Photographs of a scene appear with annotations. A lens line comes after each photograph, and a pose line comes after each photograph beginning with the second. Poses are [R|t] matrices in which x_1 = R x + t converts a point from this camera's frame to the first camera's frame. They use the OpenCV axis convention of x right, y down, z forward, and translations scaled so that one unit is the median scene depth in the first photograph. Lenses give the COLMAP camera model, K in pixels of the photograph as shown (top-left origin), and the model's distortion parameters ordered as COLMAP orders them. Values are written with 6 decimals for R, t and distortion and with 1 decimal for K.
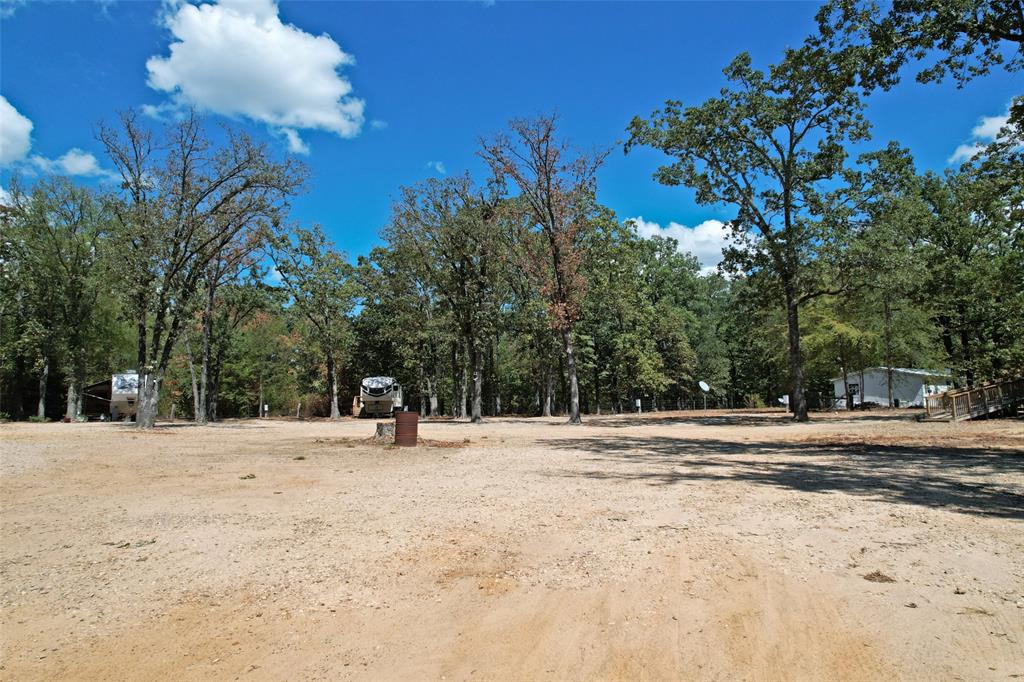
lens RADIAL K [[635.6, 0, 495.4], [0, 635.6, 344.5], [0, 0, 1]] dist [-0.006828, -0.000839]
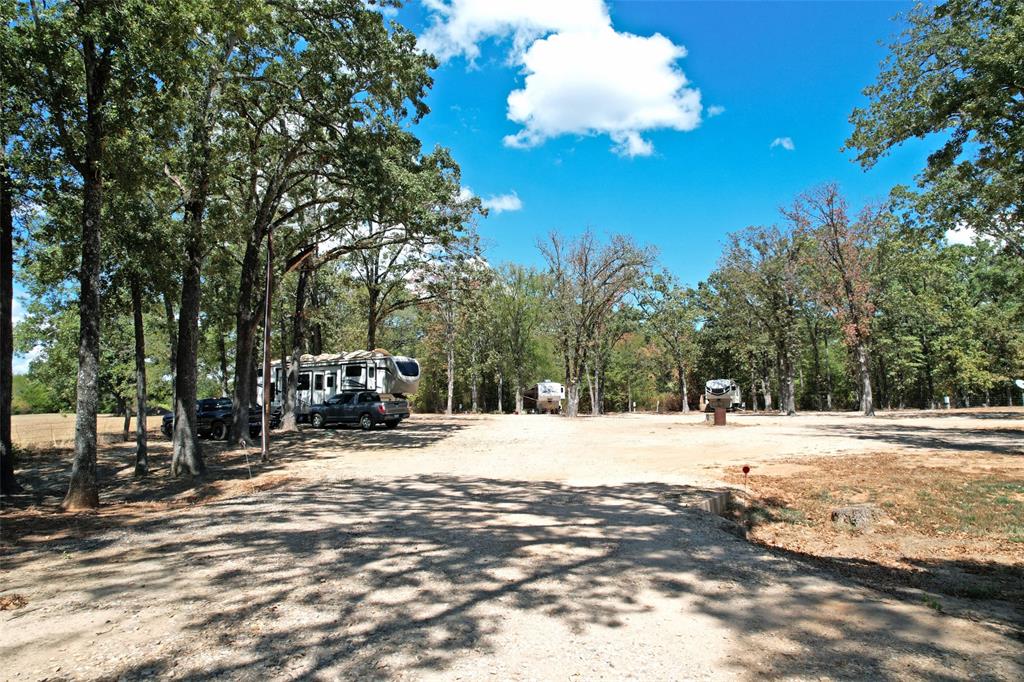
lens RADIAL K [[649.0, 0, 517.2], [0, 649.0, 340.3], [0, 0, 1]] dist [-0.087276, 0.083980]
pose [[0.875047, -0.046980, -0.481753, 0.085948], [0.048785, 0.998771, -0.008787, -0.035930], [0.481574, -0.015813, 0.876263, -0.313474]]
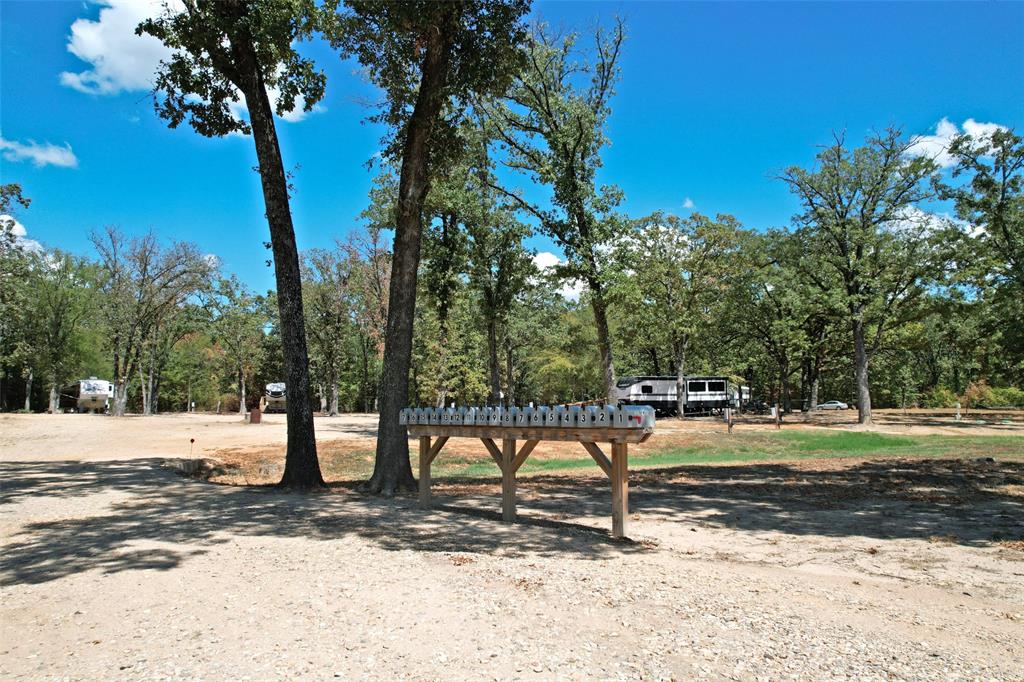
lens RADIAL K [[649.0, 0, 517.2], [0, 649.0, 340.3], [0, 0, 1]] dist [-0.087276, 0.083980]
pose [[0.992254, 0.022319, 0.122204, 0.154774], [-0.022114, 0.999751, -0.003029, -0.048556], [-0.122241, 0.000303, 0.992500, -0.432234]]
